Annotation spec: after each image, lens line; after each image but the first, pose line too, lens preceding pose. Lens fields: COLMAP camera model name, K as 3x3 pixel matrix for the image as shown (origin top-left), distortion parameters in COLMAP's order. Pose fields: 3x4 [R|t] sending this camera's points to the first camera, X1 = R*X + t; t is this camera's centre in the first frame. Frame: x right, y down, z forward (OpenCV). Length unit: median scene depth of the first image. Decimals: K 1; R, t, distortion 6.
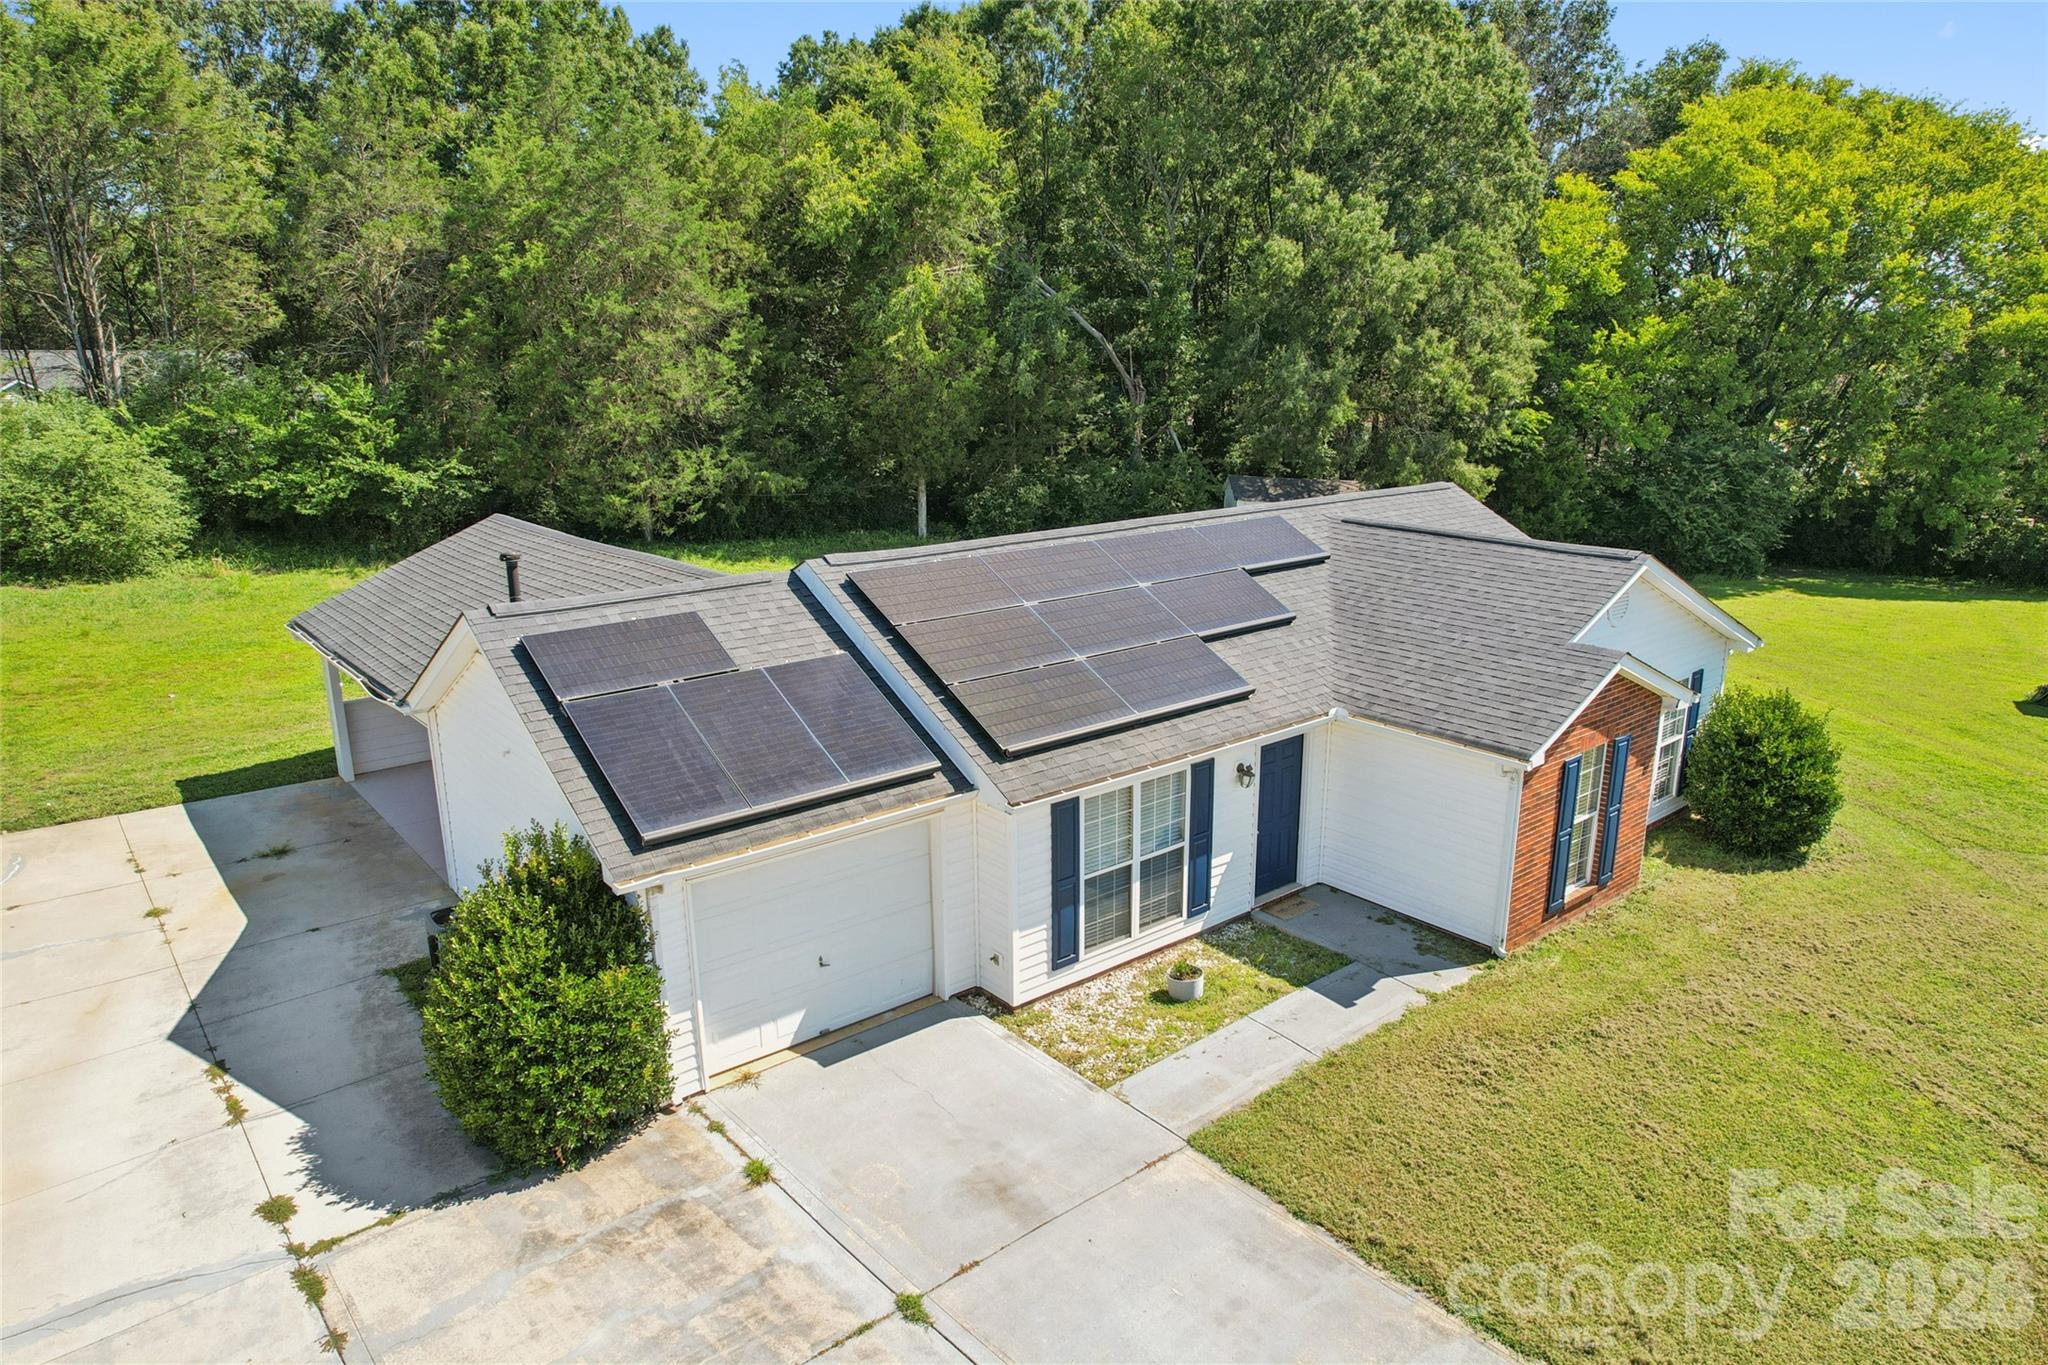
lens RADIAL K [[1304.0, 0, 1056.7], [0, 1304.0, 705.4], [0, 0, 1]] dist [-0.064460, 0.059047]
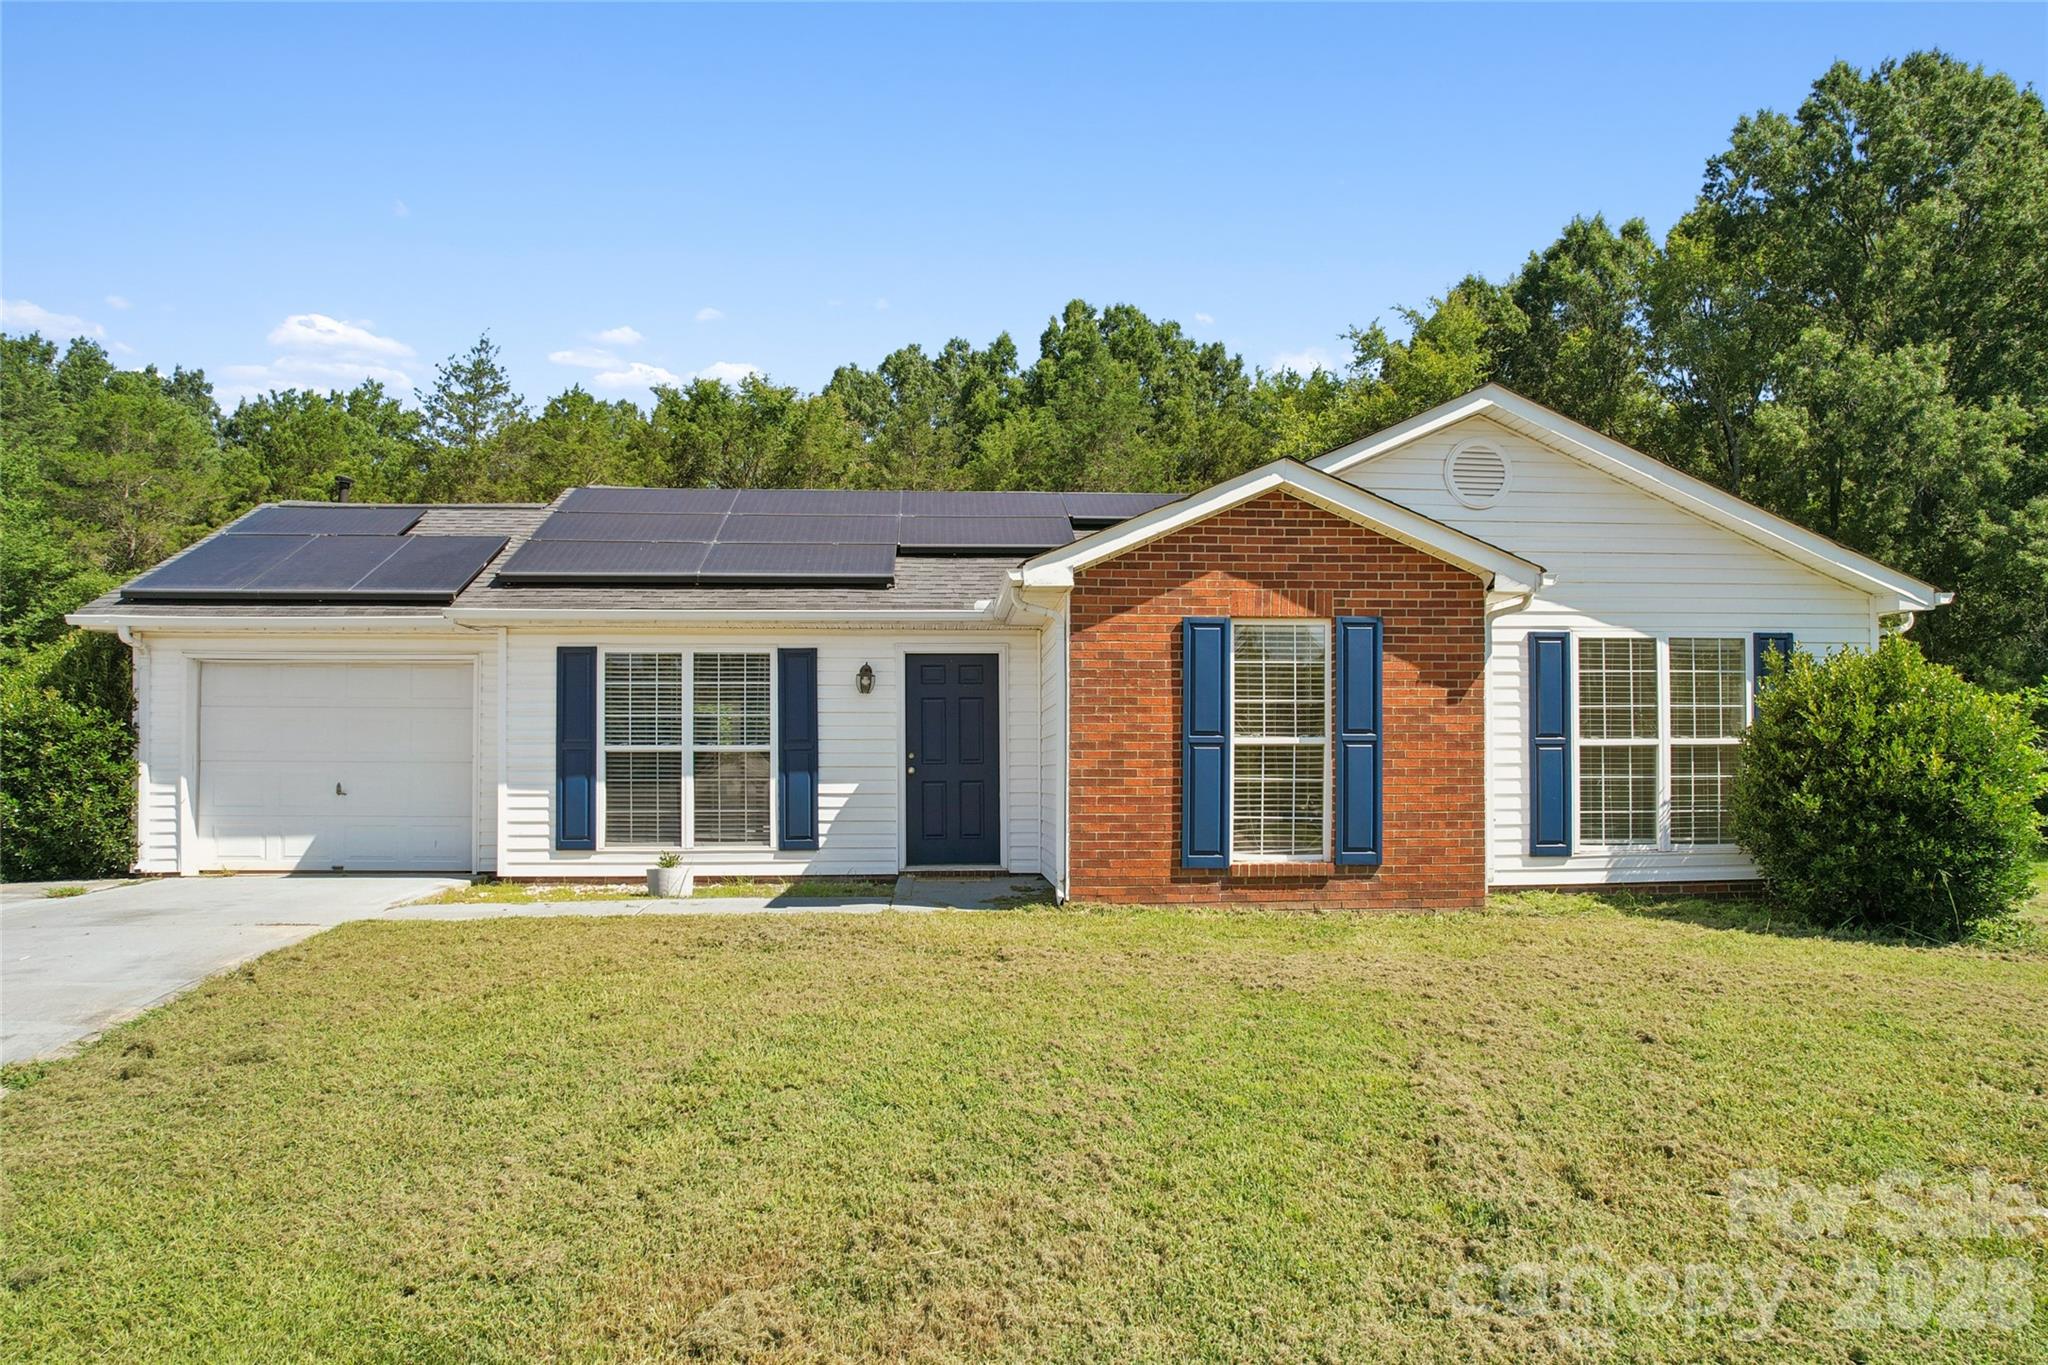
lens RADIAL K [[1312.1, 0, 1024.8], [0, 1312.1, 763.7], [0, 0, 1]] dist [-0.004089, -0.001062]
pose [[0.803186, -0.002076, -0.595724, 0.722193], [-0.165994, 0.959610, -0.227145, 0.276481], [0.572135, 0.281326, 0.770401, 0.457073]]
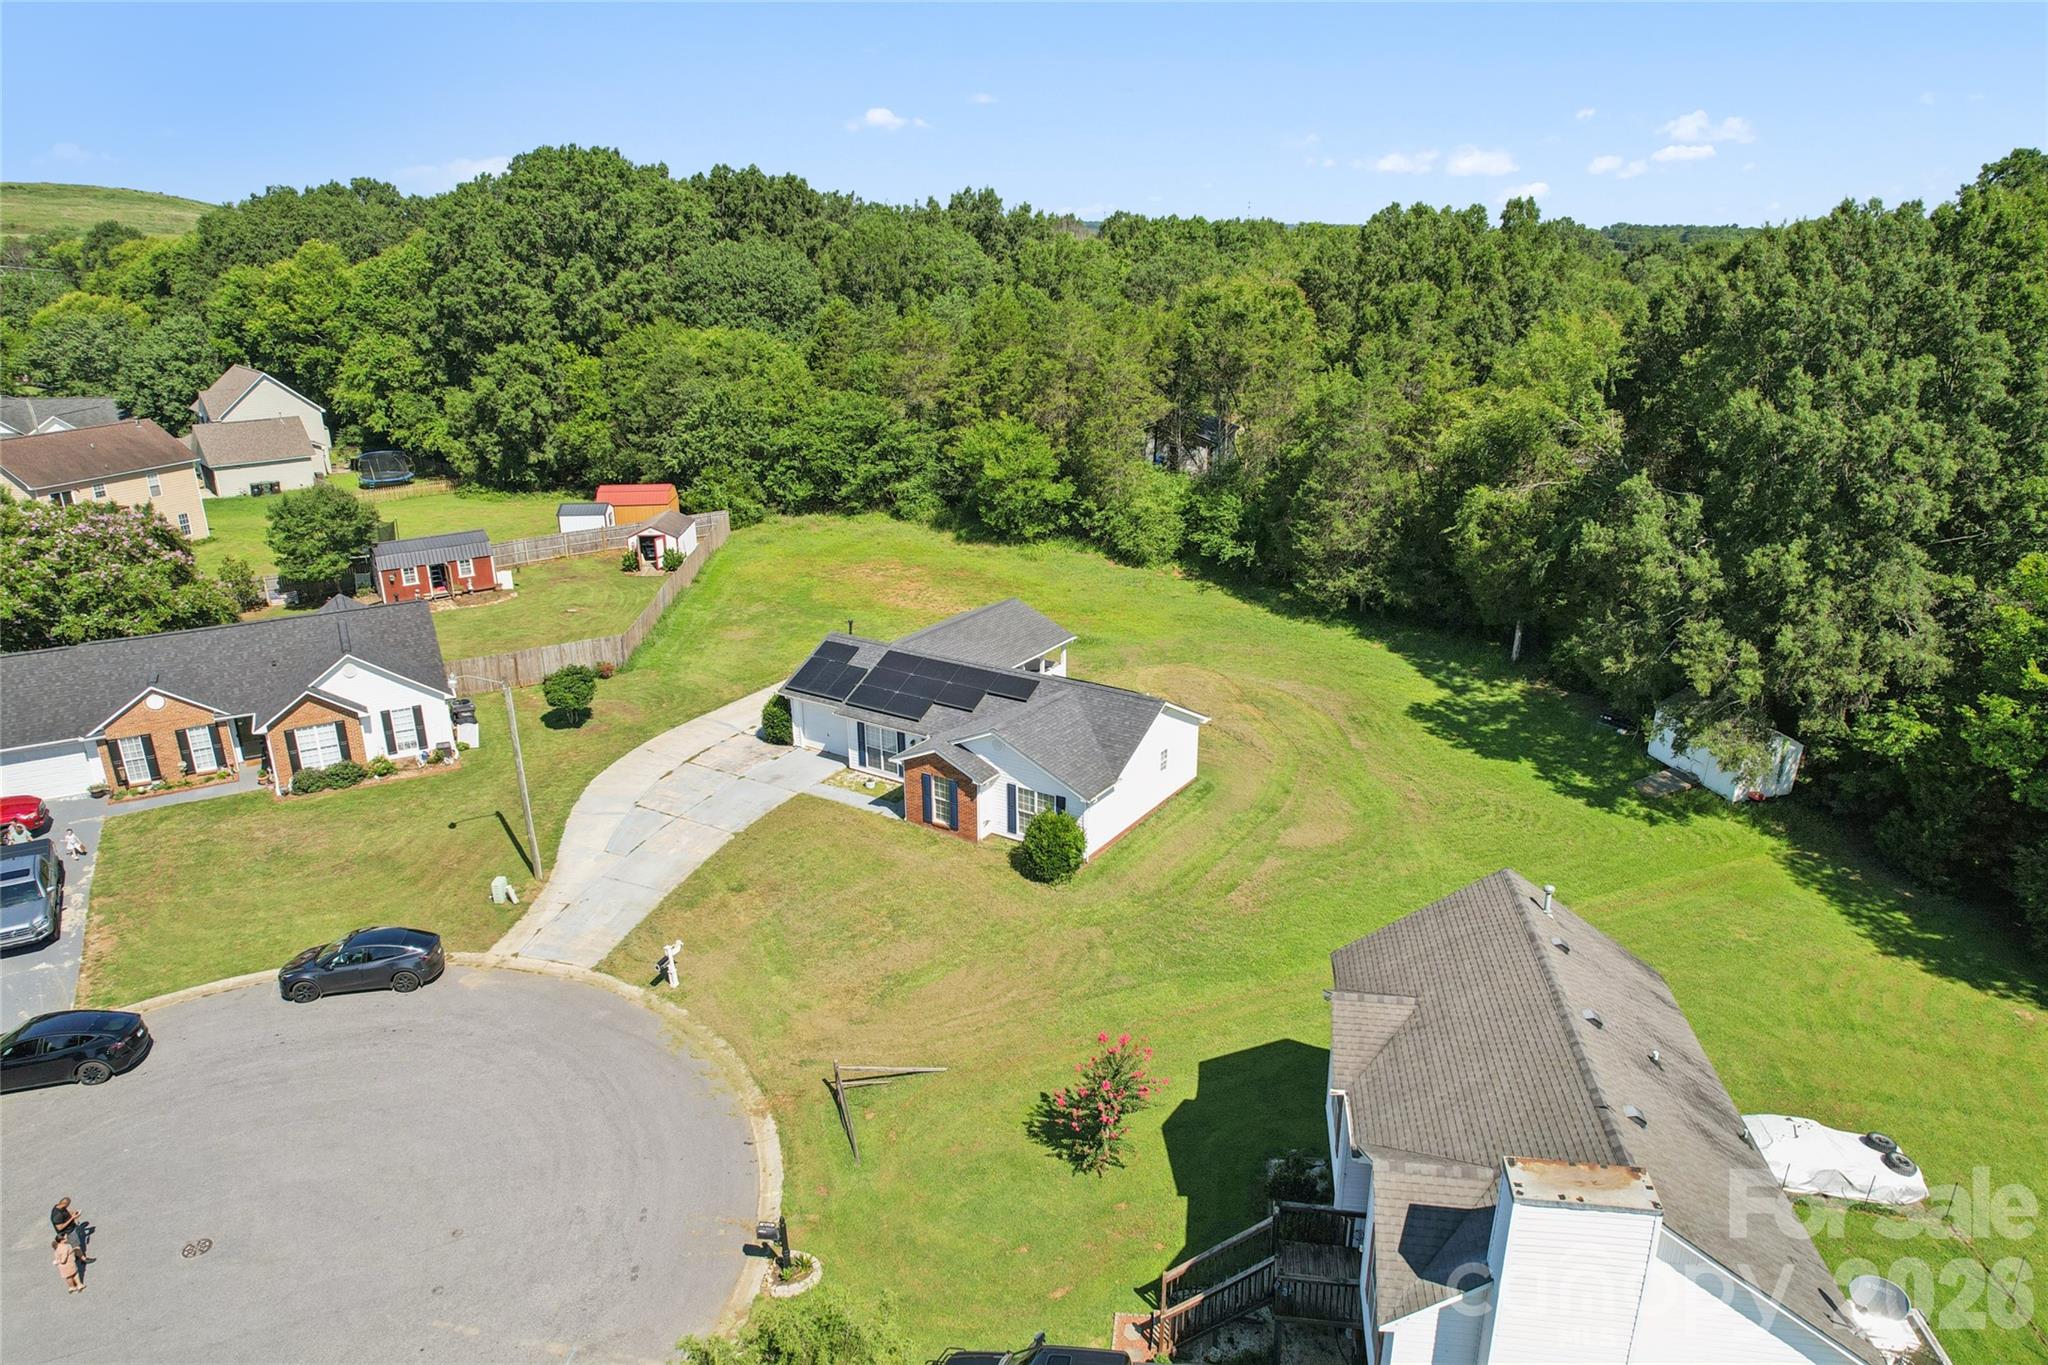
lens RADIAL K [[1304.0, 0, 1056.7], [0, 1304.0, 705.4], [0, 0, 1]] dist [-0.064460, 0.059047]
pose [[0.307080, 0.329178, -0.892941, 3.270495], [-0.258932, 0.931778, 0.254449, -1.000105], [0.915782, 0.153075, 0.371364, 0.088279]]
